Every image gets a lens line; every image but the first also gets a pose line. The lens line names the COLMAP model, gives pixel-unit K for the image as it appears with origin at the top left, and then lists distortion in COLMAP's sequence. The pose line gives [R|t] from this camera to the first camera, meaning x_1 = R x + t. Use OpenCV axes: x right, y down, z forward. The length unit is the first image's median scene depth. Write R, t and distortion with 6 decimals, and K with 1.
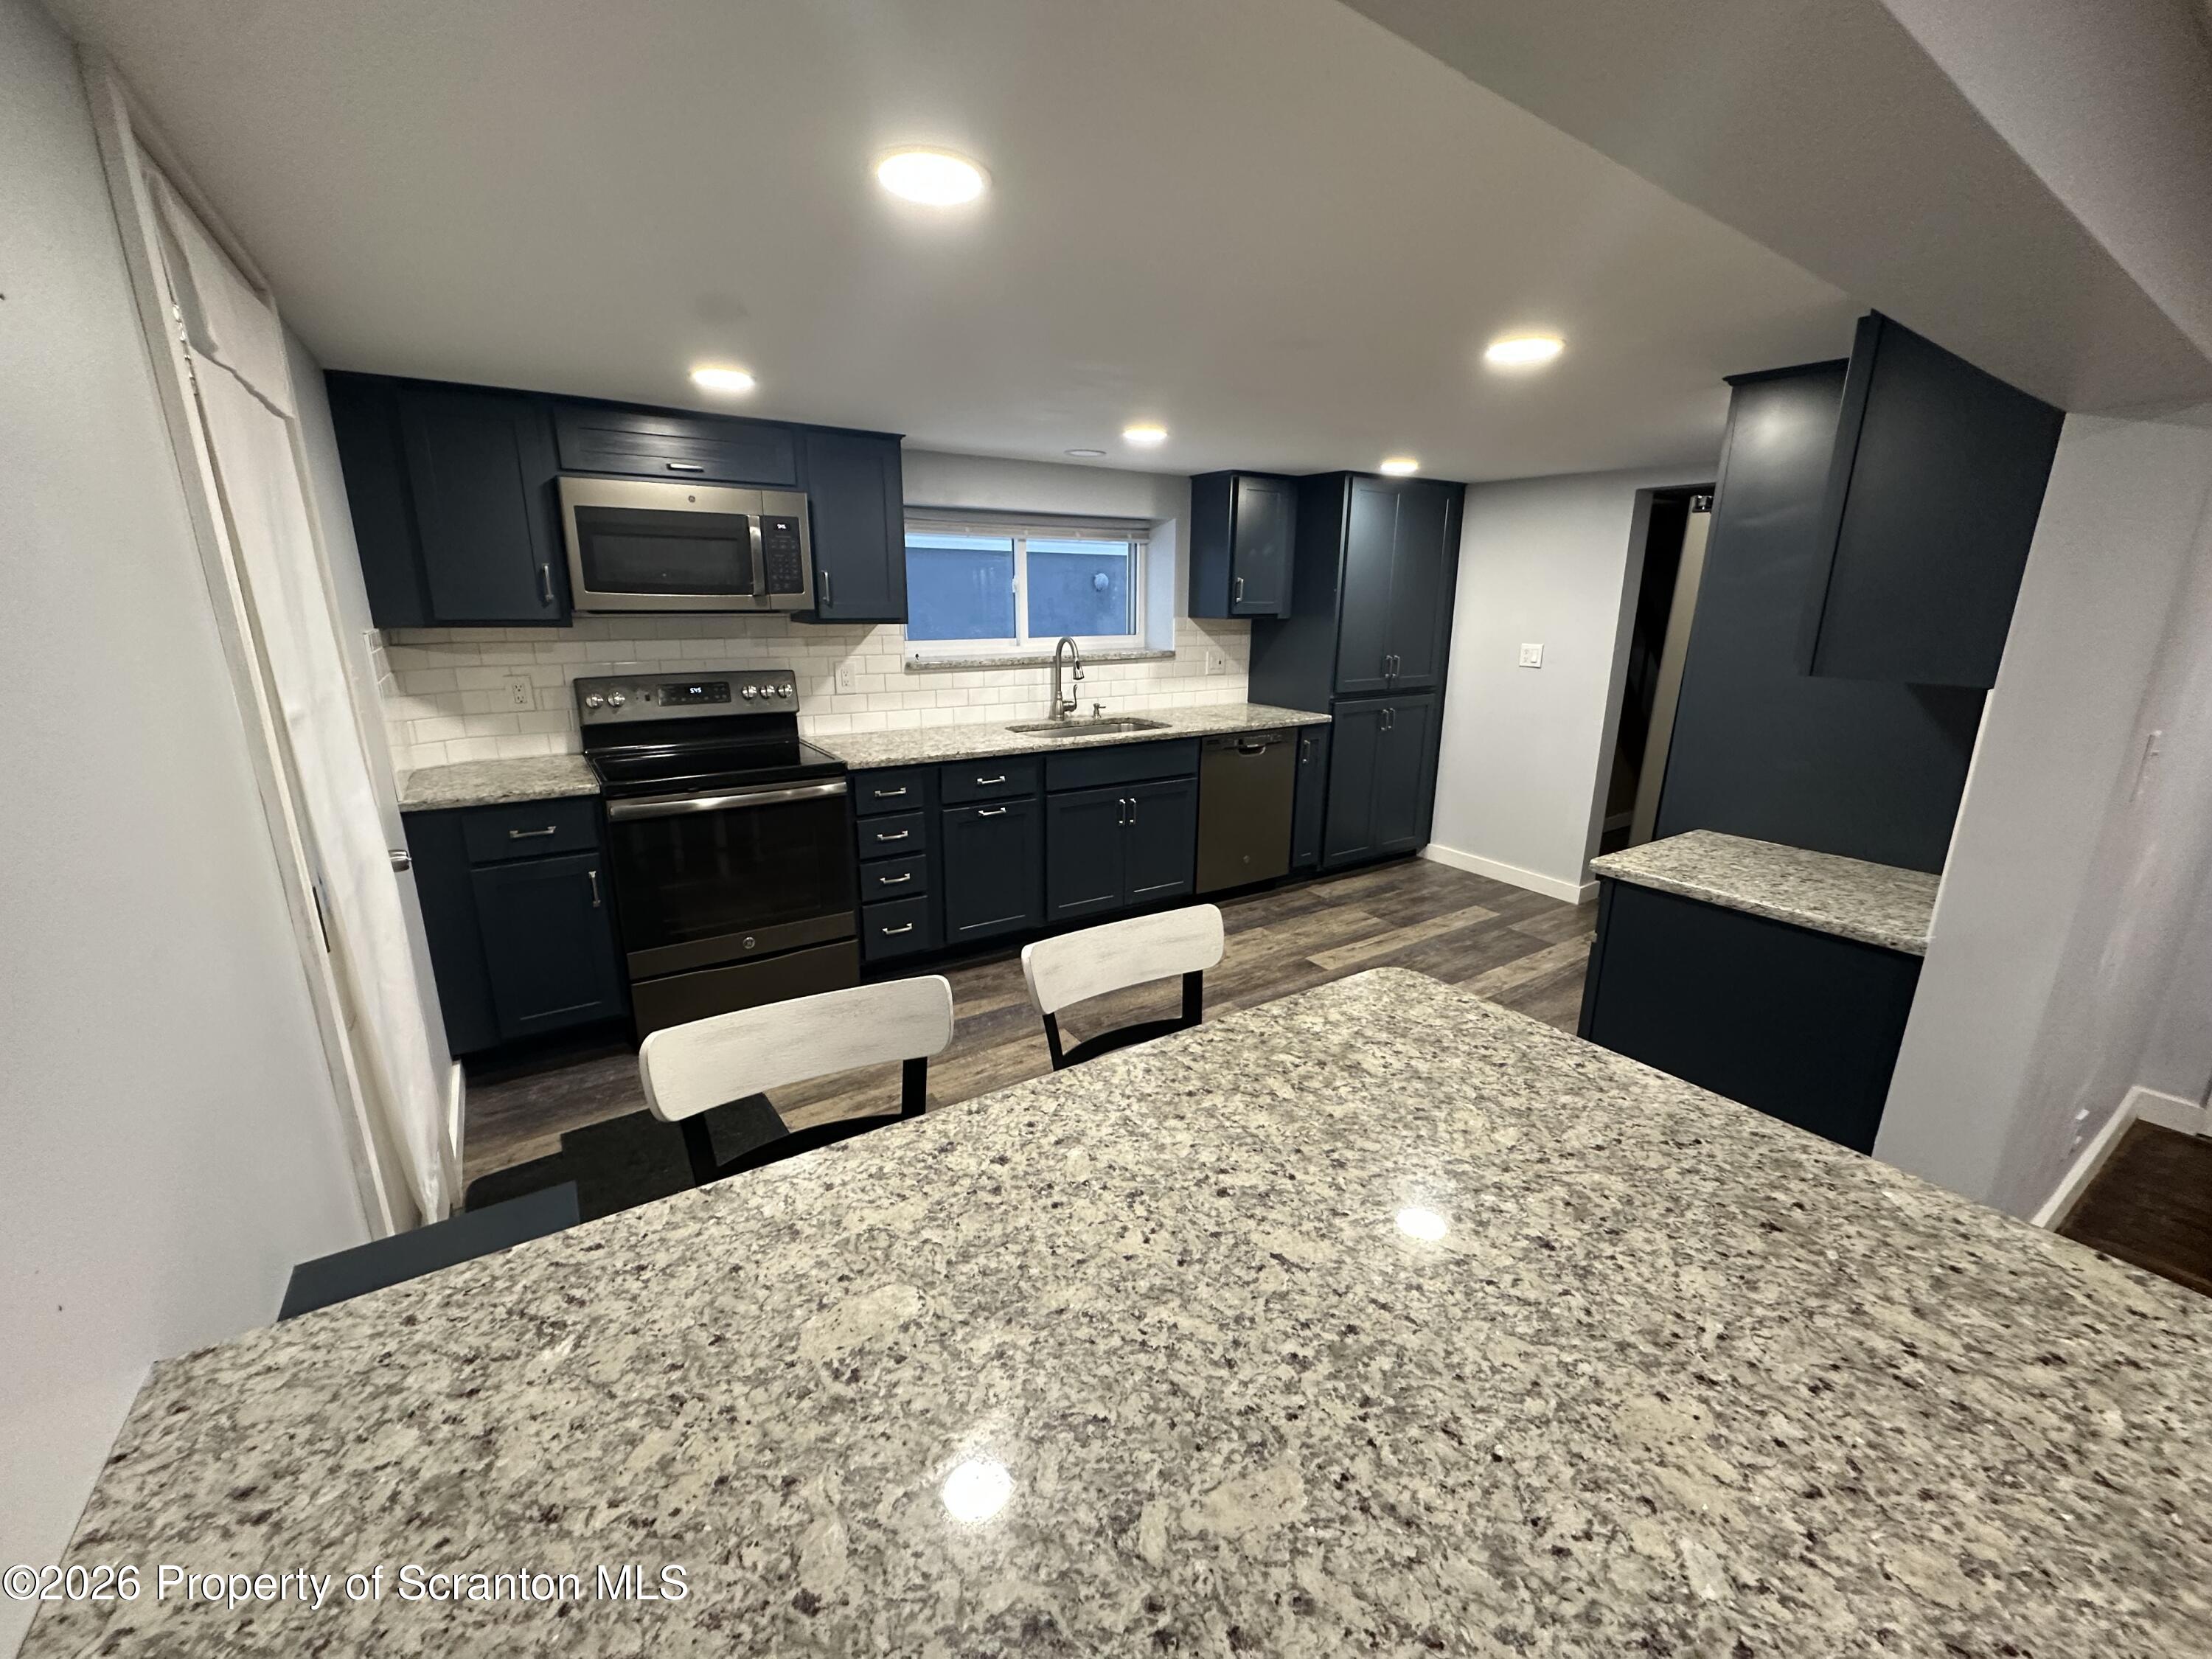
lens RADIAL K [[879.7, 0, 1097.2], [0, 879.7, 821.0], [0, 0, 1]] dist [-0.004196, 0.000977]
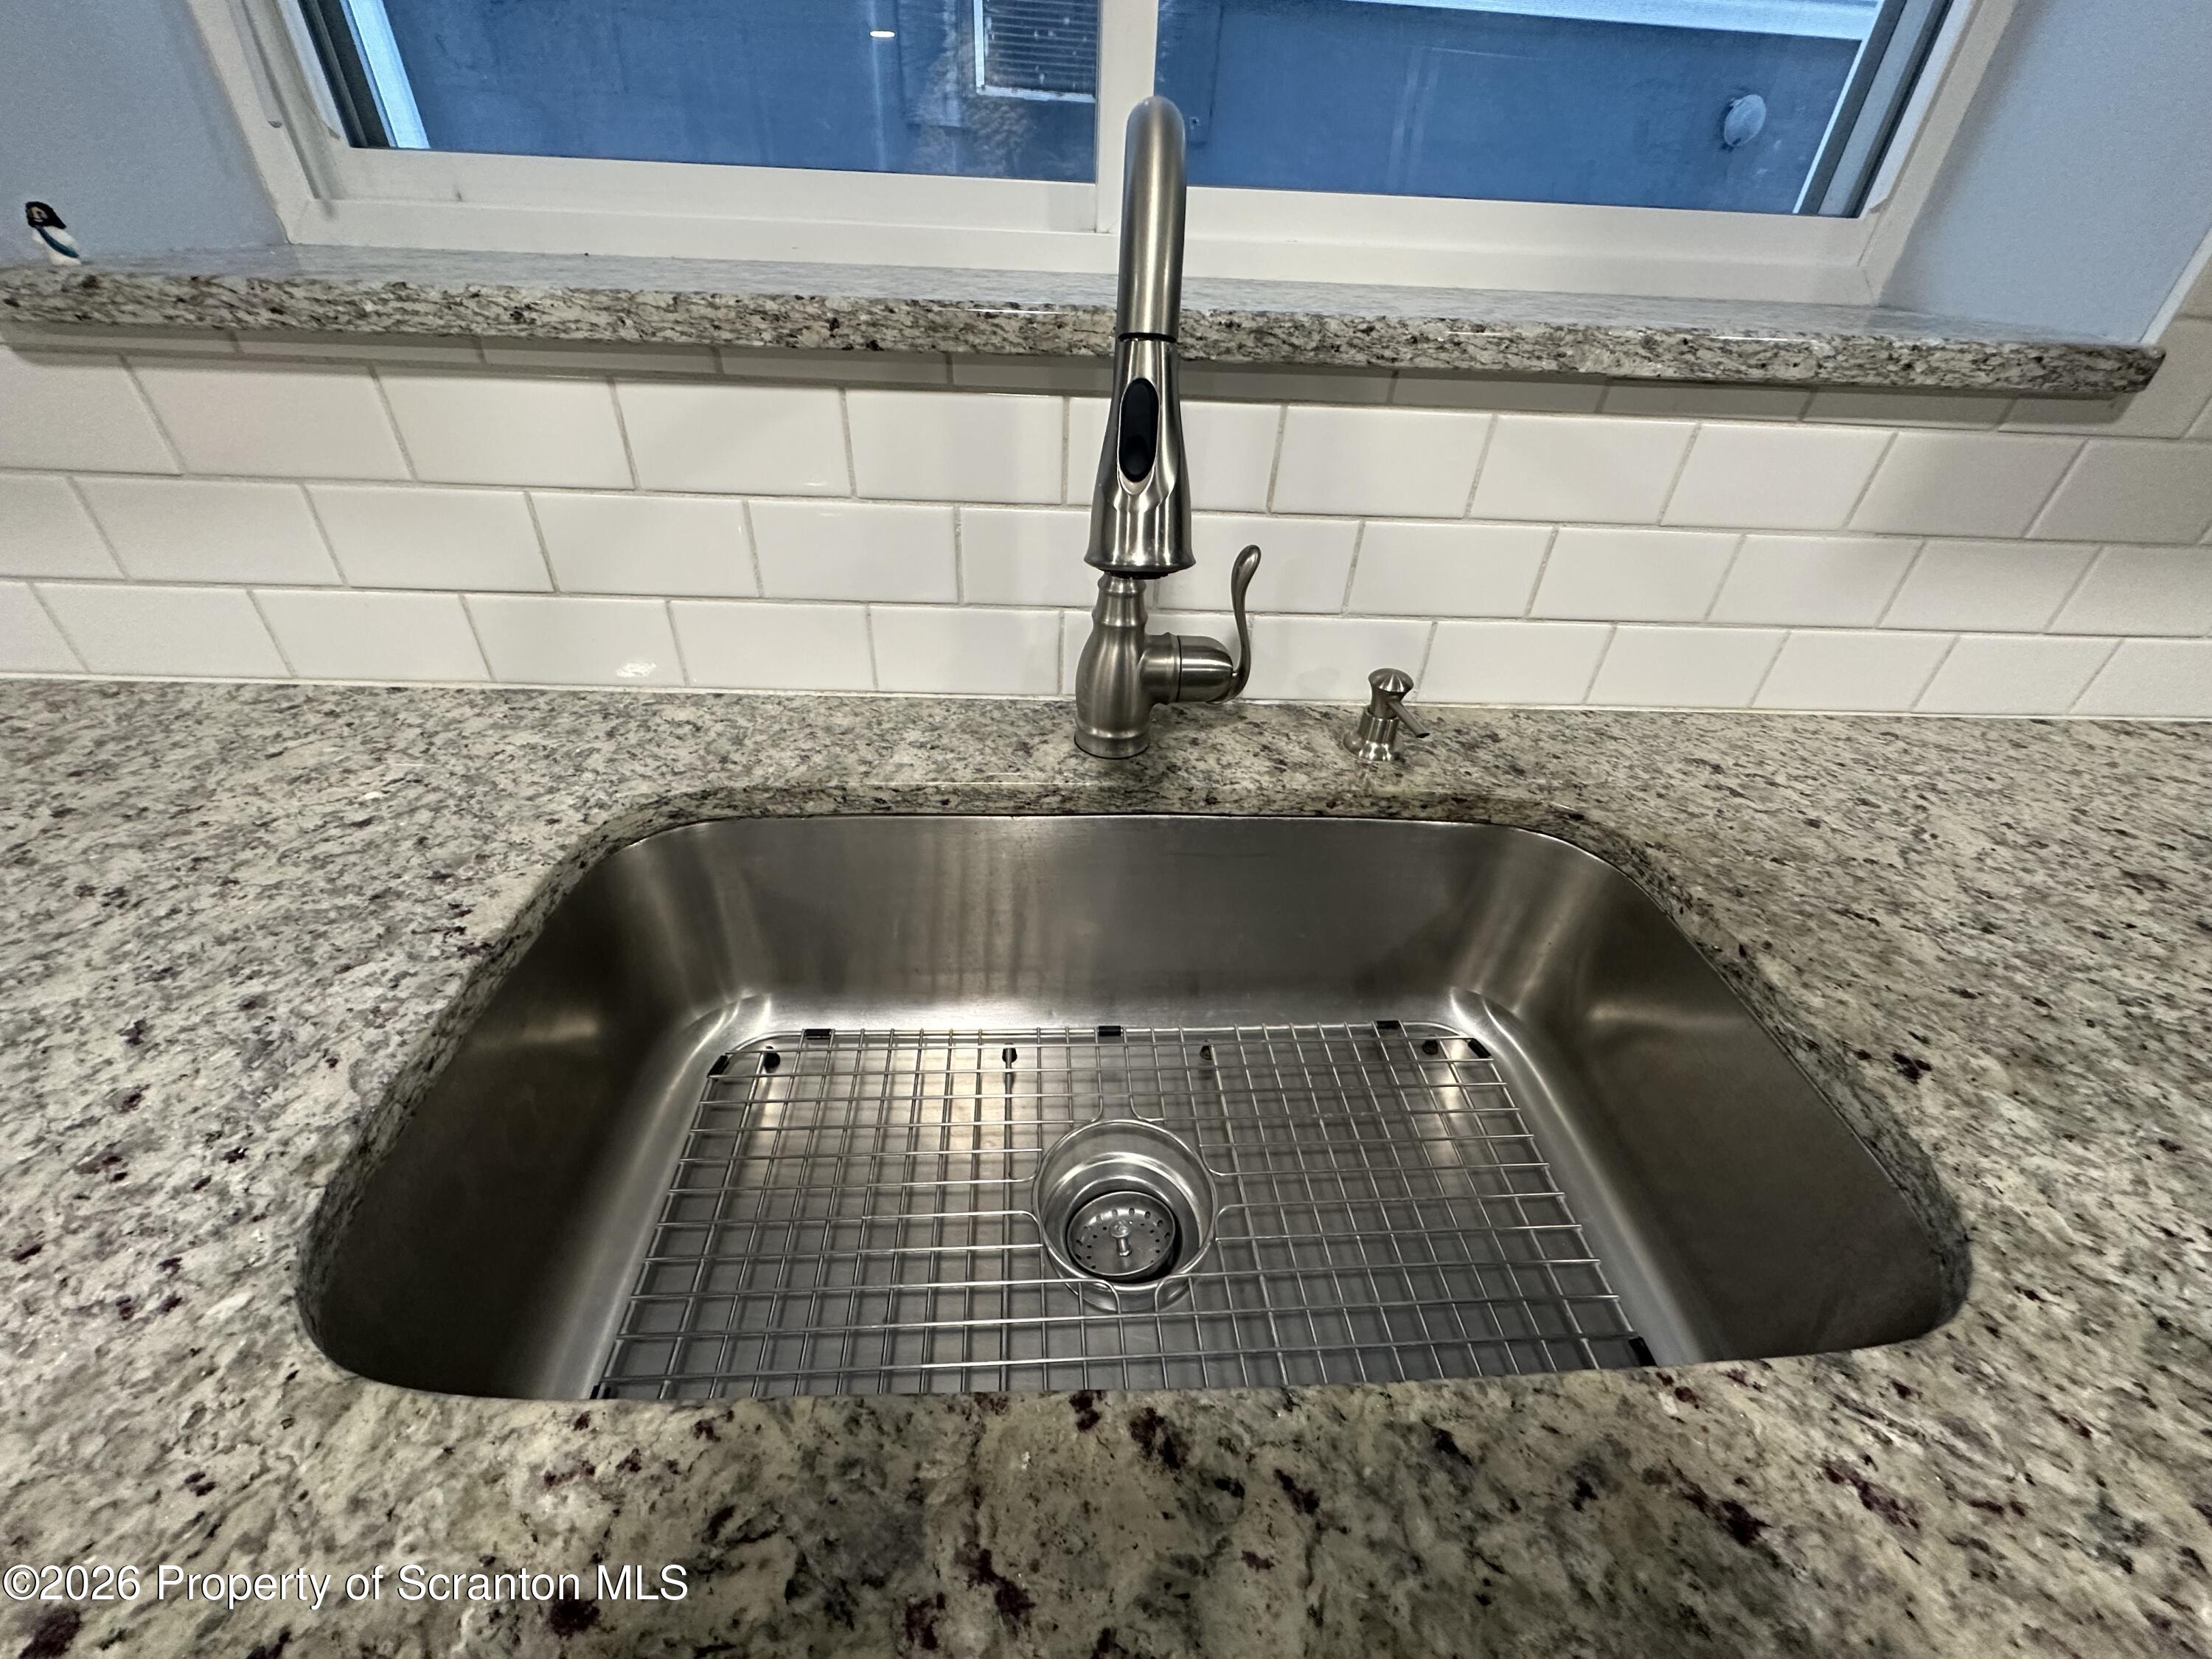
lens RADIAL K [[879.7, 0, 1107.8], [0, 879.7, 831.9], [0, 0, 1]] dist [-0.004196, 0.000977]
pose [[0.860951, 0.324359, -0.391861, 0.036927], [-0.164724, 0.906599, 0.388516, -0.222765], [0.481279, -0.269944, 0.833967, 1.156539]]
